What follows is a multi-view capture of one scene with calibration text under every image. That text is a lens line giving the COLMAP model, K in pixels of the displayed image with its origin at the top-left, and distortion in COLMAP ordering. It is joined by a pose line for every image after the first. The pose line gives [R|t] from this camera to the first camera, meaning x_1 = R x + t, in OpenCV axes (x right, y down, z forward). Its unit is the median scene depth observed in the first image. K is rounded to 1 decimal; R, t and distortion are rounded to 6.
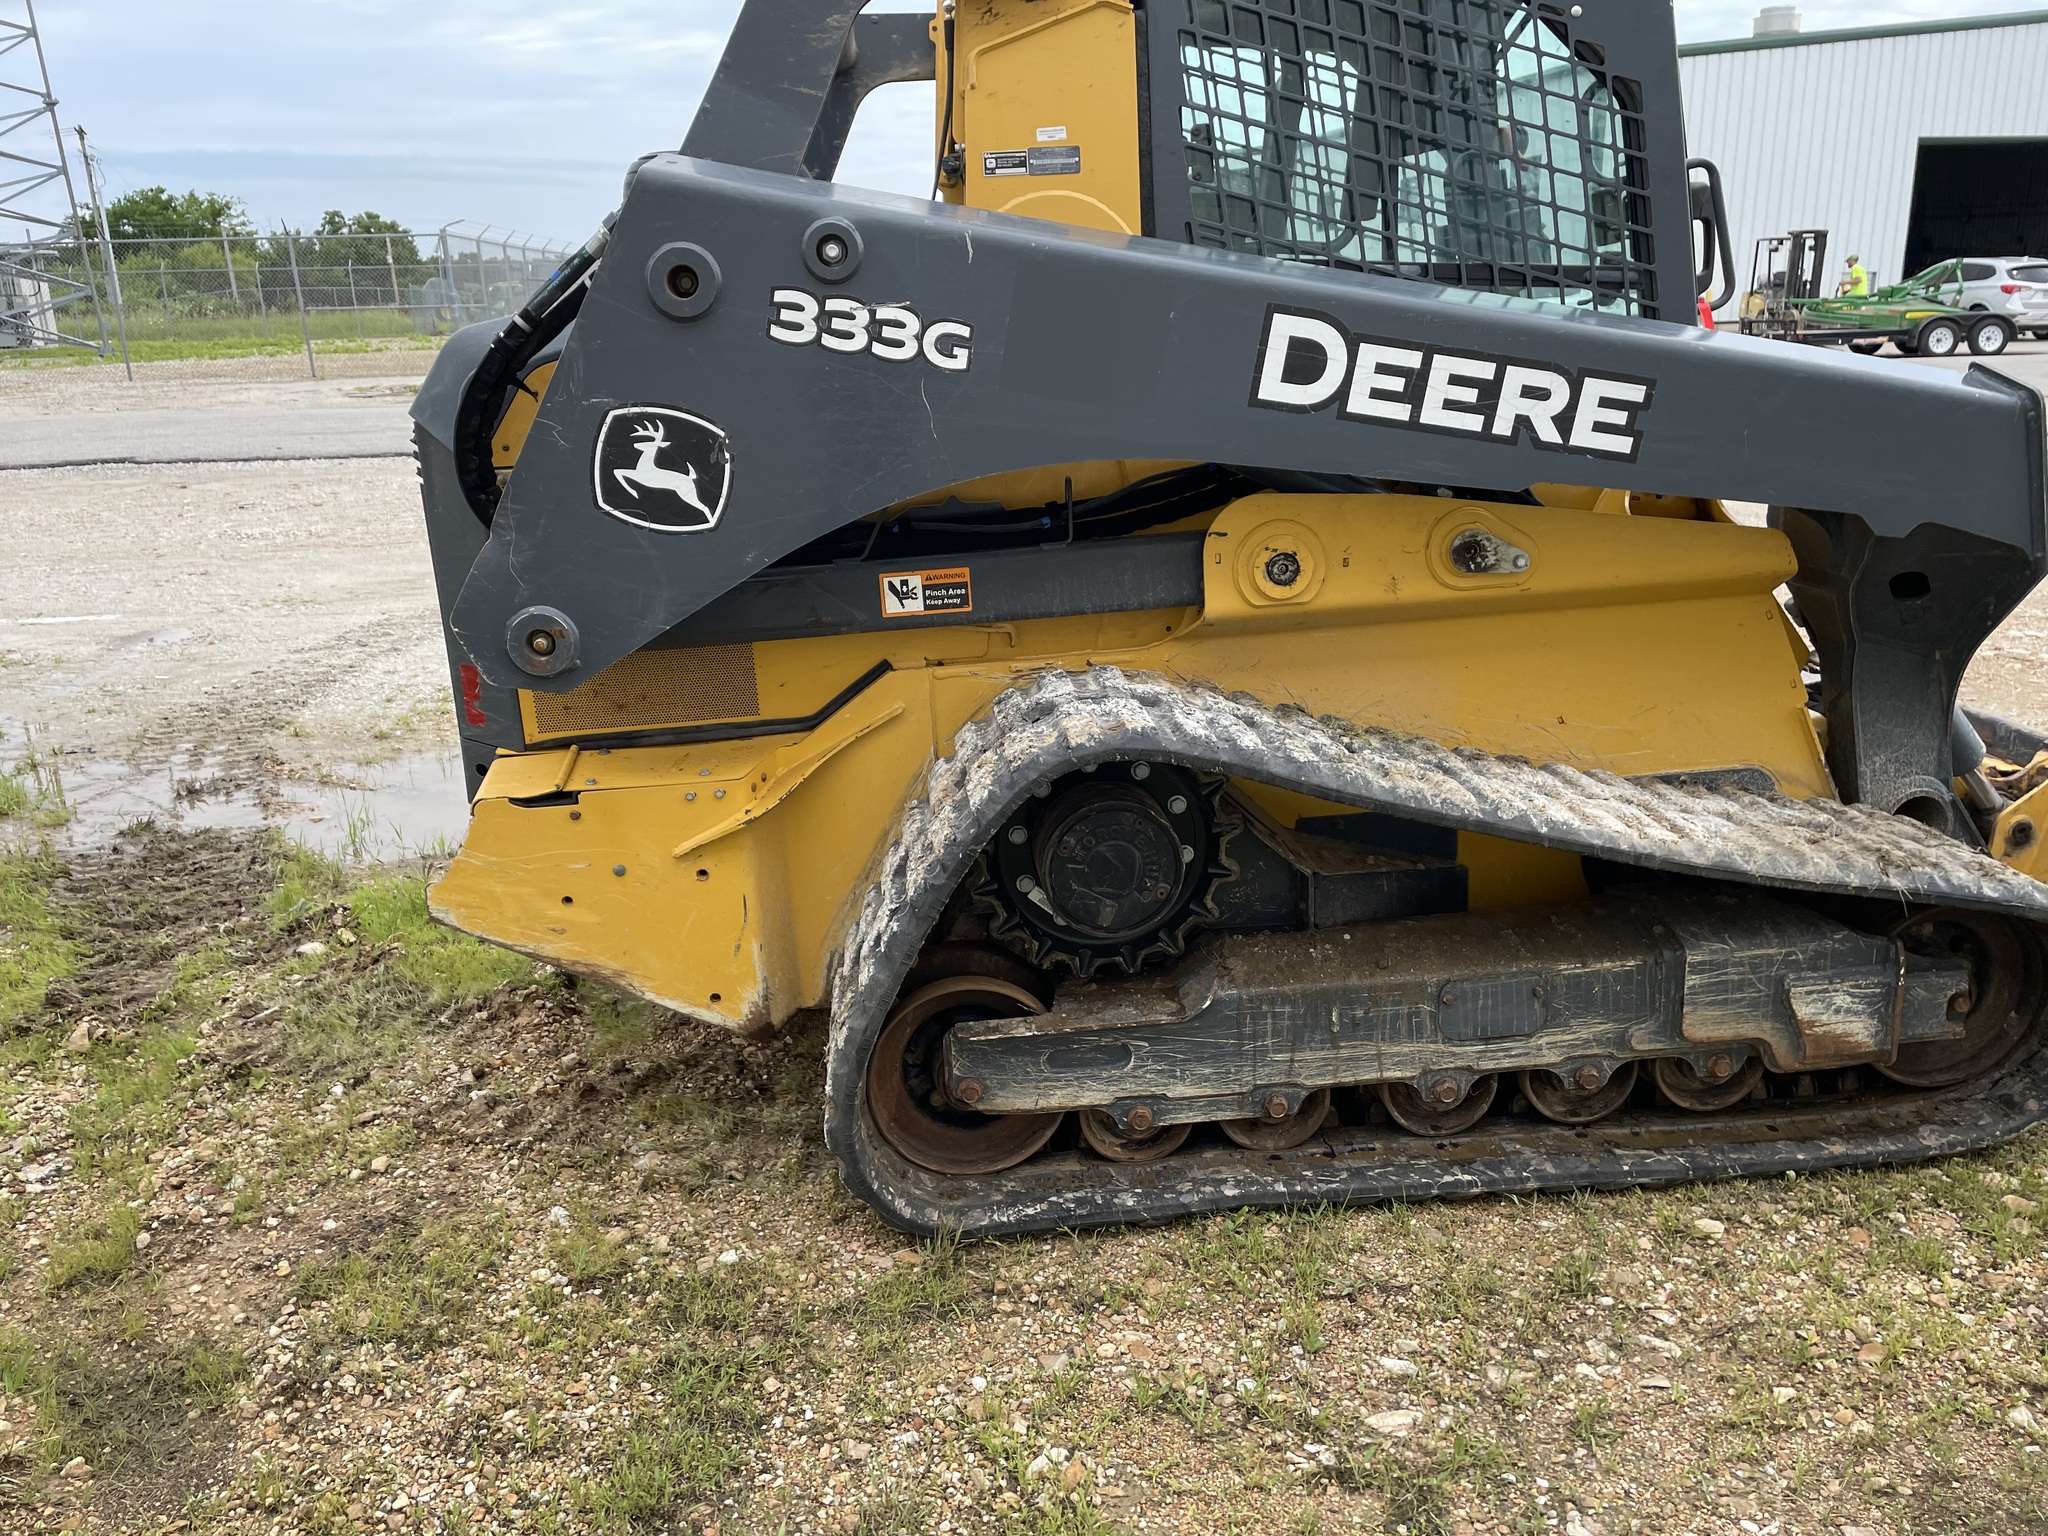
lens RADIAL K [[1542.4, 0, 1002.1], [0, 1542.4, 742.6], [0, 0, 1]] dist [0.097219, -0.126432]
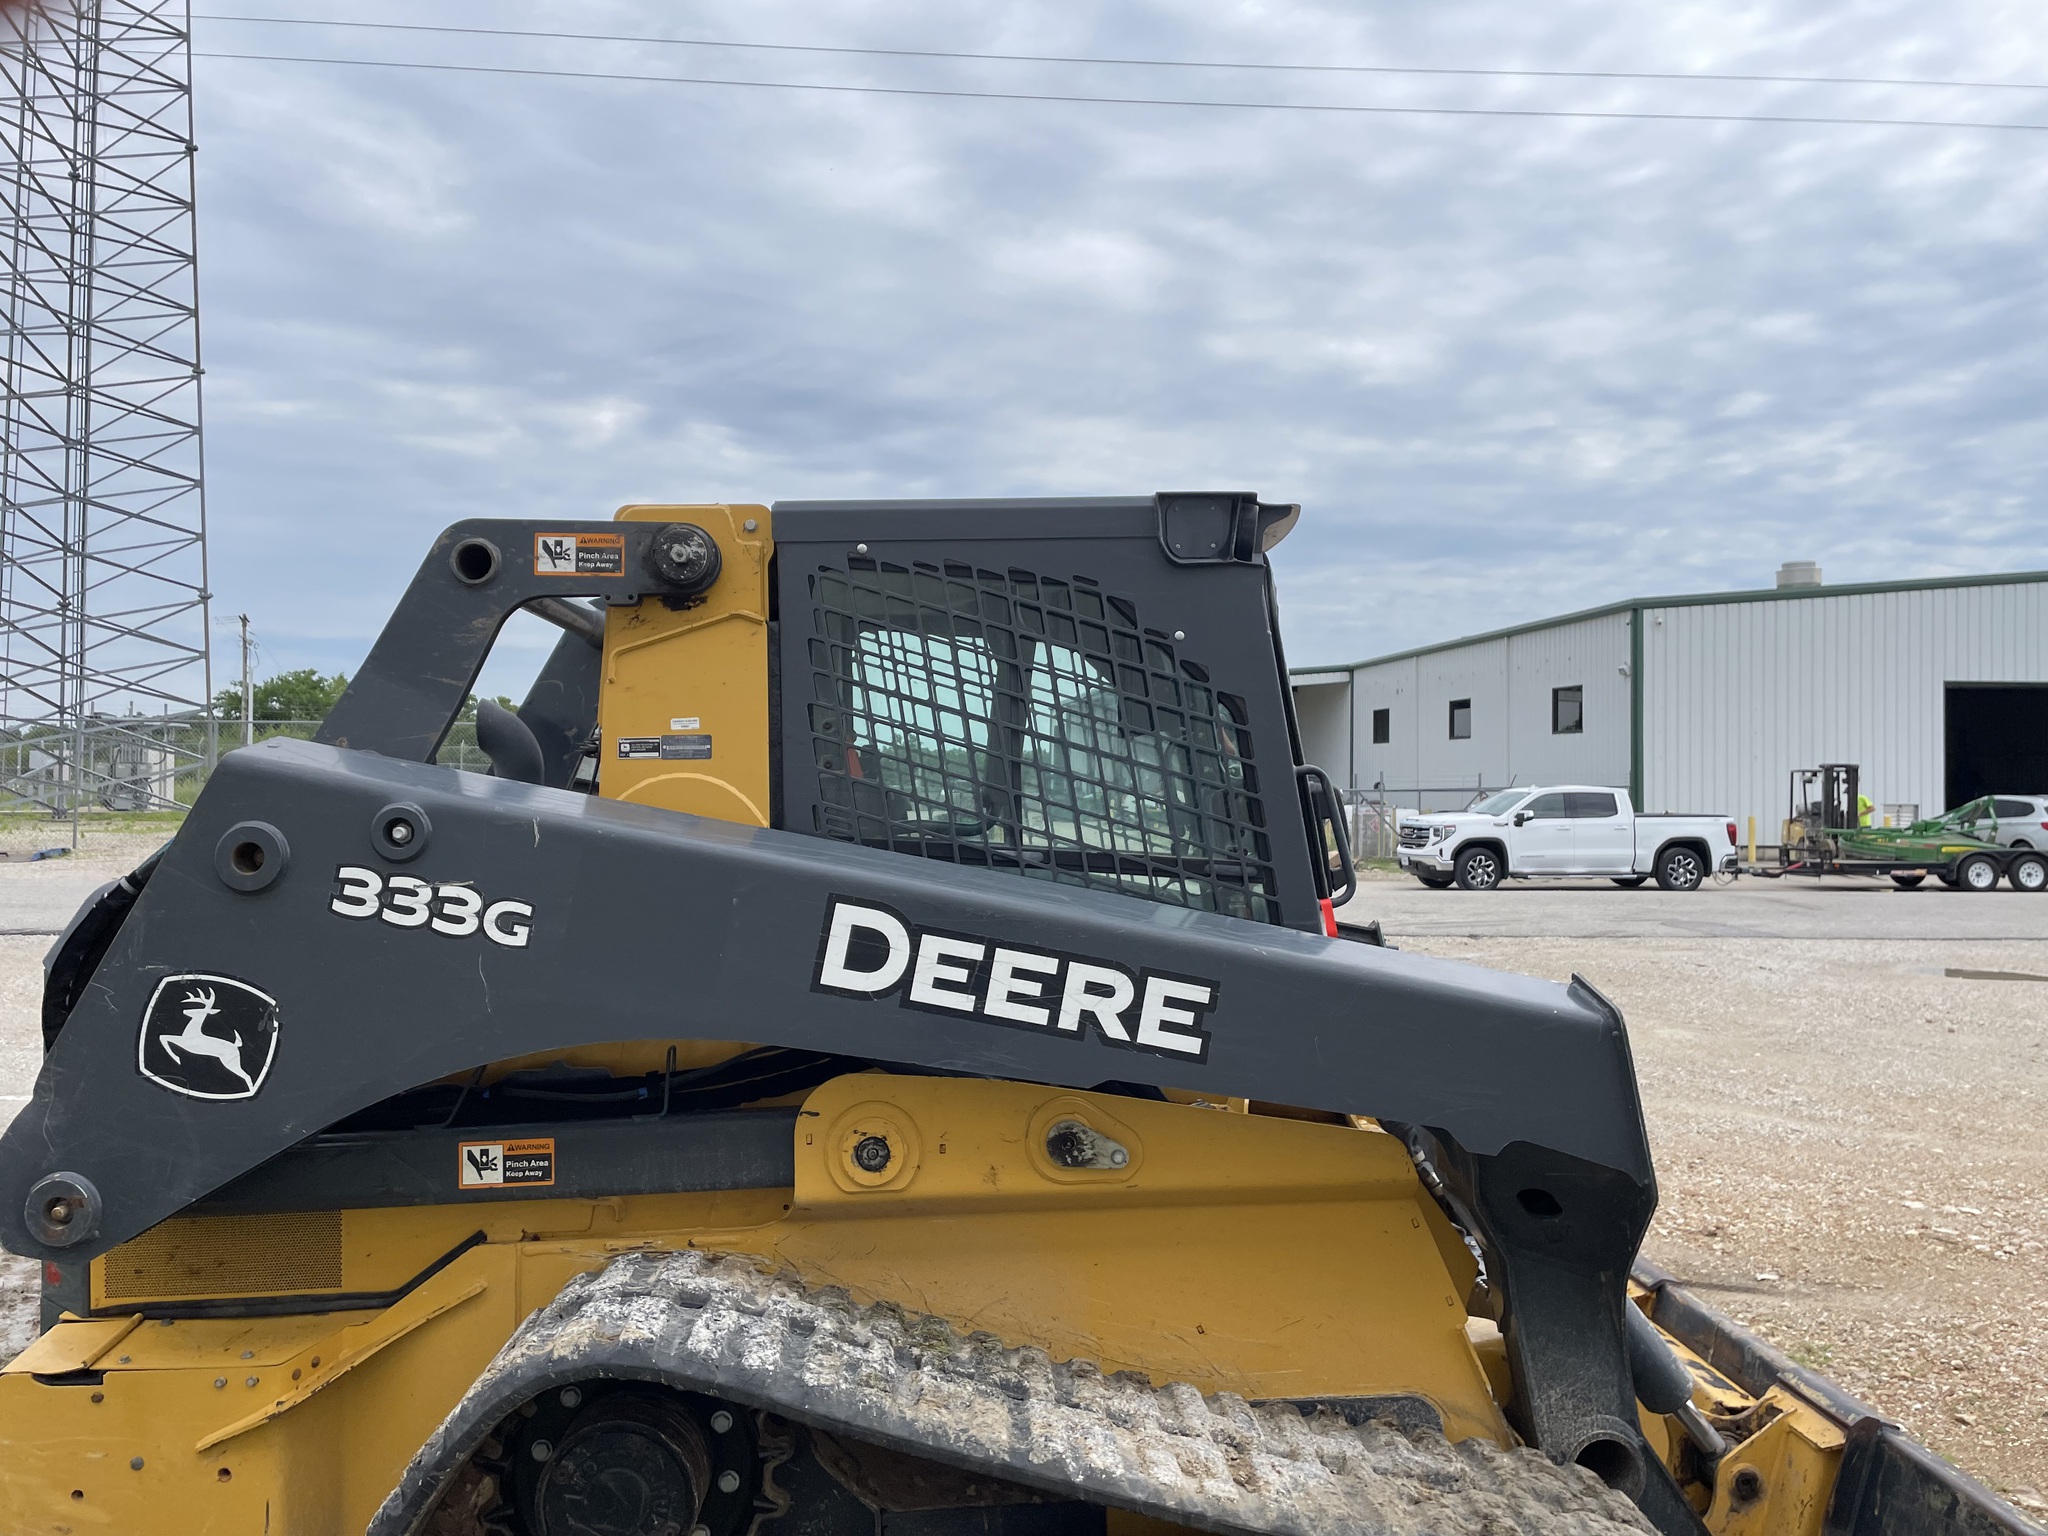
lens RADIAL K [[1542.4, 0, 1033.8], [0, 1542.4, 729.9], [0, 0, 1]] dist [0.097219, -0.126432]
pose [[0.998641, 0.033242, -0.040147, 0.320921], [-0.044053, 0.949965, -0.309233, -0.069761], [0.027859, 0.310581, 0.950138, -0.001050]]
